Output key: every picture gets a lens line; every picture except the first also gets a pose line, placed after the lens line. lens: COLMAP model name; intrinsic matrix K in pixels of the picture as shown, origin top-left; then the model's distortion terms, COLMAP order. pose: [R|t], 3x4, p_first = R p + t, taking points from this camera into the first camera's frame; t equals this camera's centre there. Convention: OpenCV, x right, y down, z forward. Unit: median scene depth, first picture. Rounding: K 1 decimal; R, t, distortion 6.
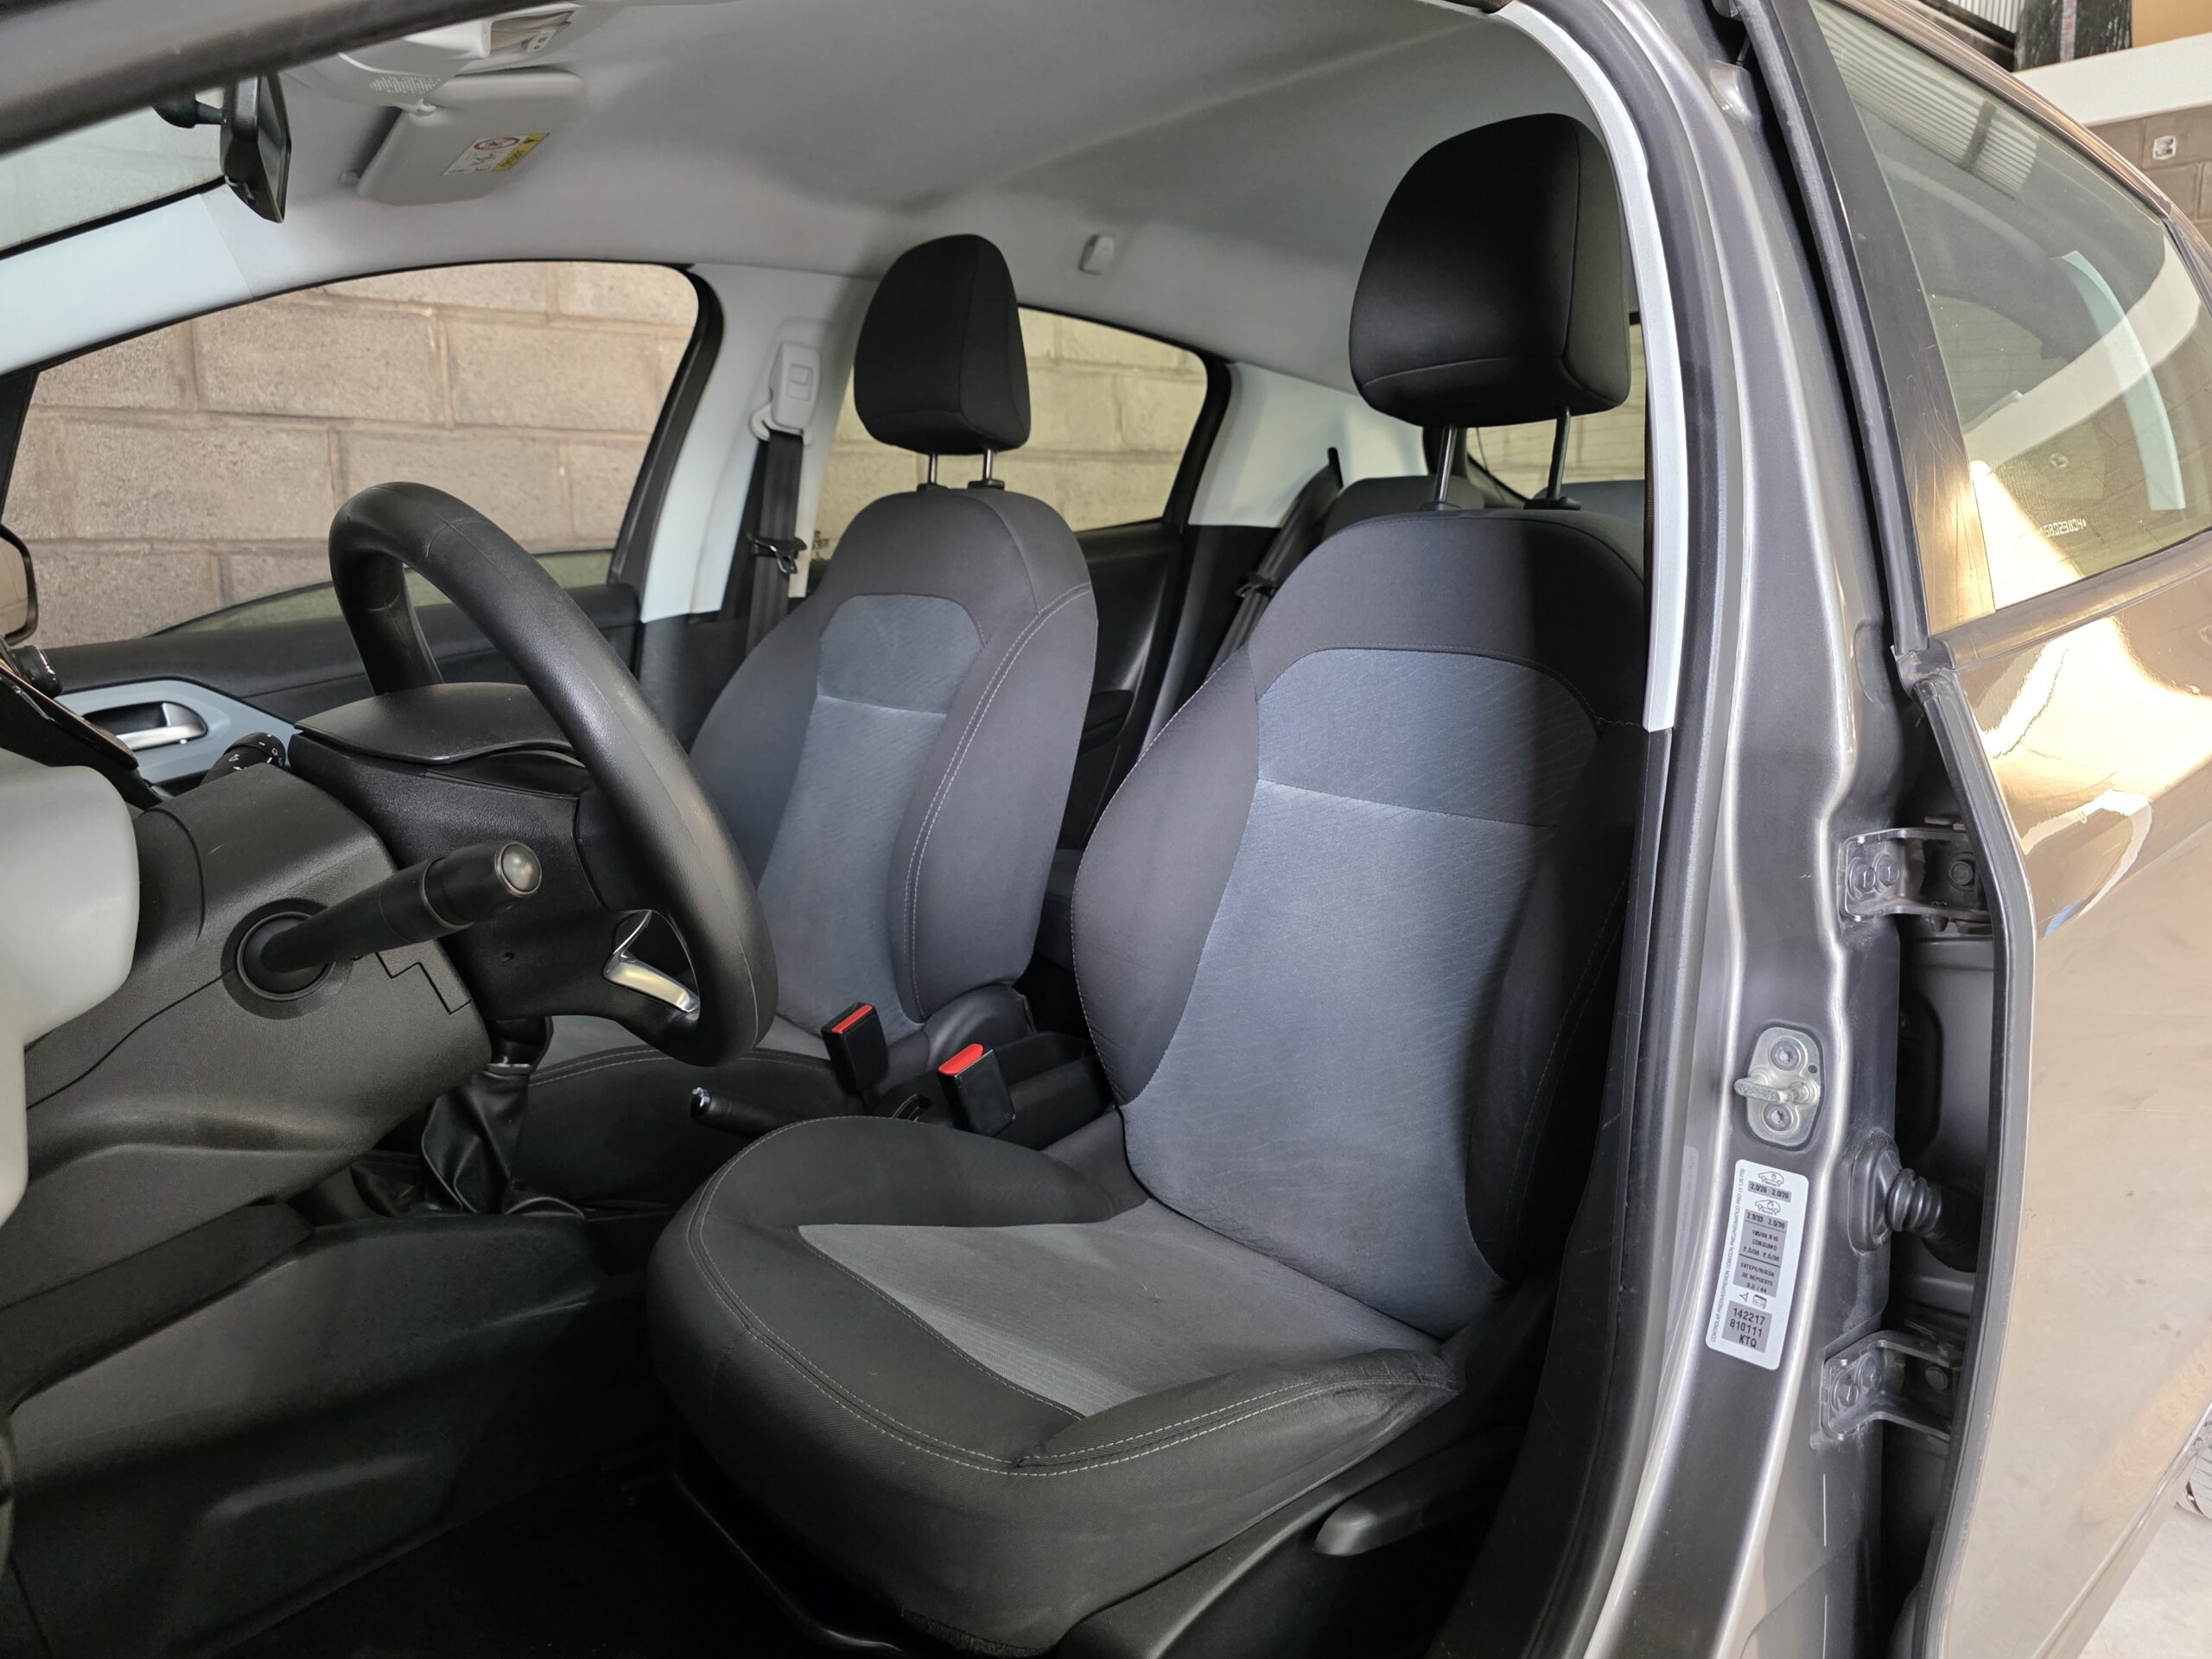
lens RADIAL K [[1529.8, 0, 1116.2], [0, 1529.8, 830.5], [0, 0, 1]] dist [0.041560, -0.039259]
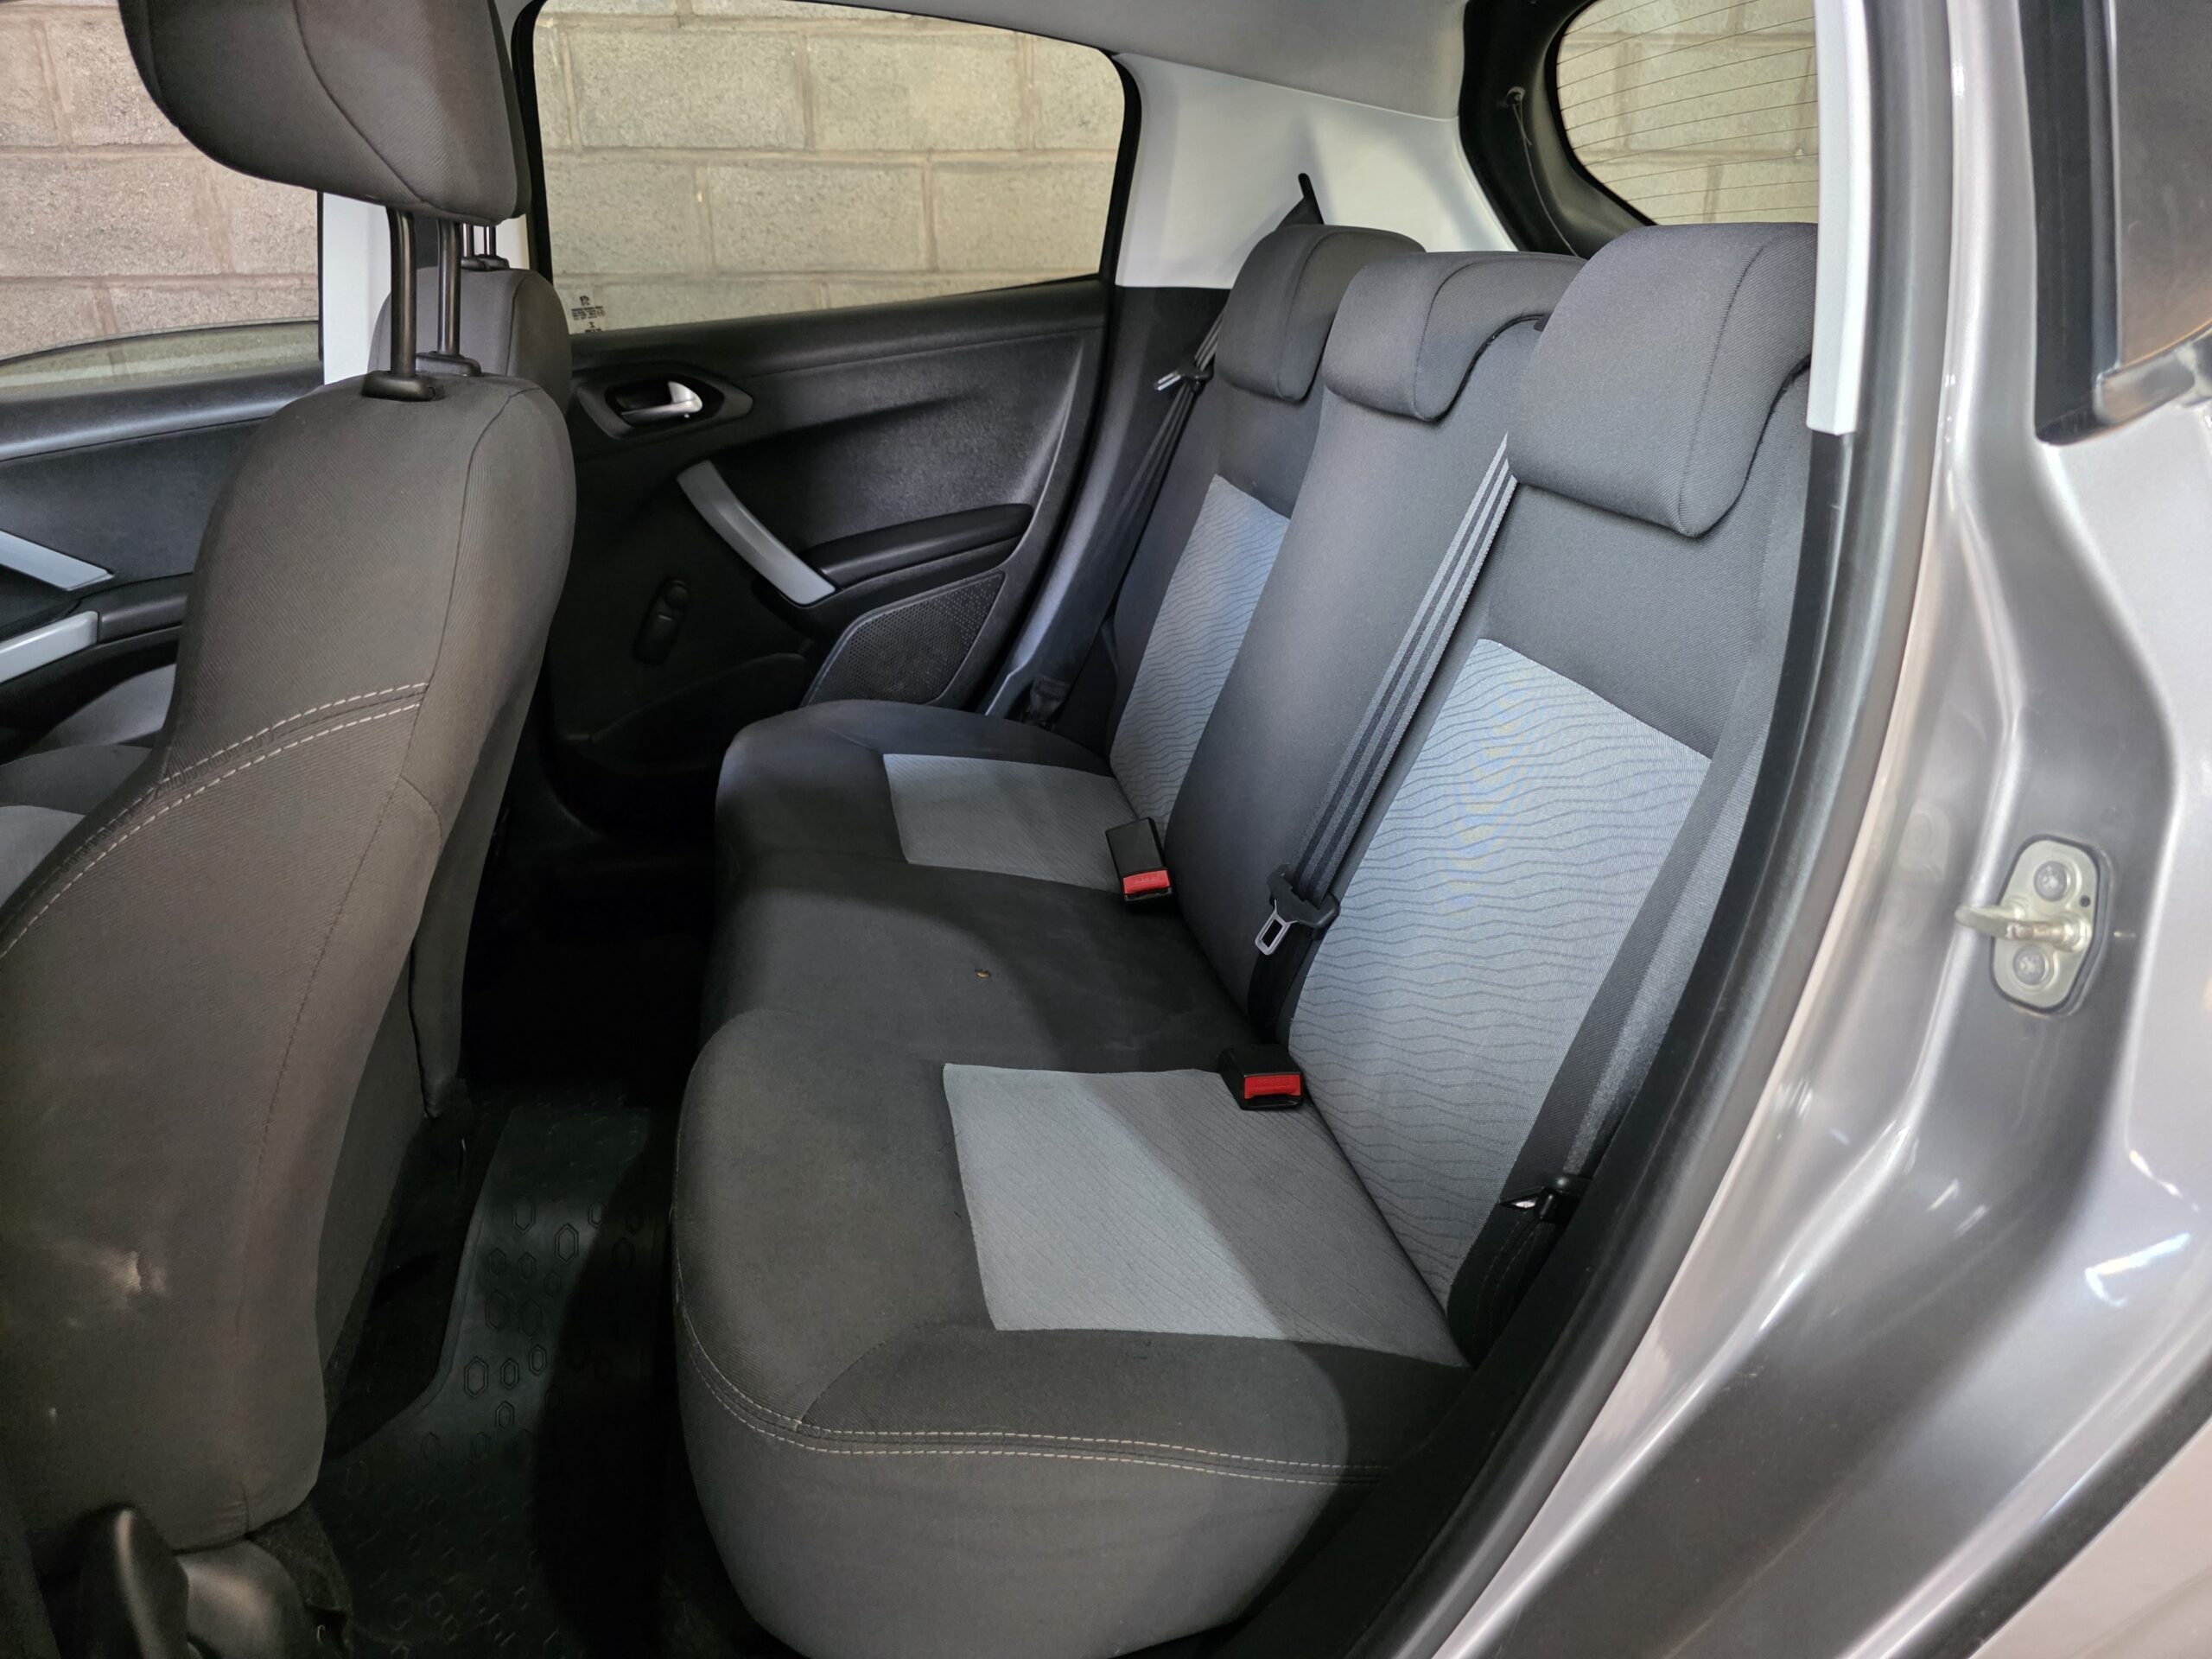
lens RADIAL K [[1529.8, 0, 1116.2], [0, 1529.8, 830.5], [0, 0, 1]] dist [0.041560, -0.039259]
pose [[0.875443, 0.179634, -0.448698, 0.365054], [-0.091194, 0.973083, 0.211643, -0.082587], [0.474639, -0.144363, 0.868261, 0.257976]]
